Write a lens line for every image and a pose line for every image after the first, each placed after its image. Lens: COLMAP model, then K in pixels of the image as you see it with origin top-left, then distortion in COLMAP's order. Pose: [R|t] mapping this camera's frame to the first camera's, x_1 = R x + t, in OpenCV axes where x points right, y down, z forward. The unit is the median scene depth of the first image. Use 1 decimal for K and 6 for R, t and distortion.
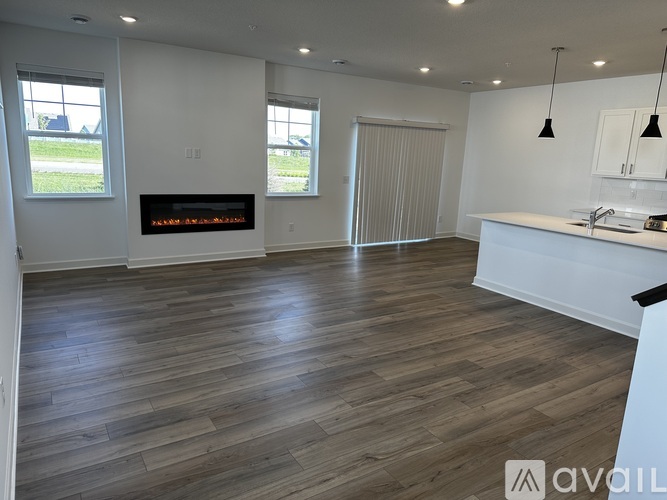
lens RADIAL K [[466.7, 0, 332.2], [0, 466.7, 251.6], [0, 0, 1]] dist [0.008181, 0.001363]
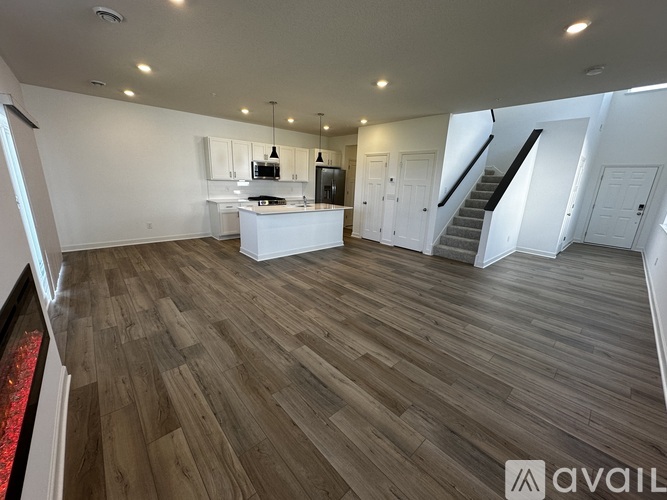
lens RADIAL K [[266.0, 0, 330.8], [0, 266.0, 248.8], [0, 0, 1]] dist [0.000607, 0.000268]
pose [[-0.172858, -0.299940, 0.938166, -0.624164], [0.158584, 0.931602, 0.327061, -0.249838], [-0.972096, 0.205313, -0.113469, 1.096916]]
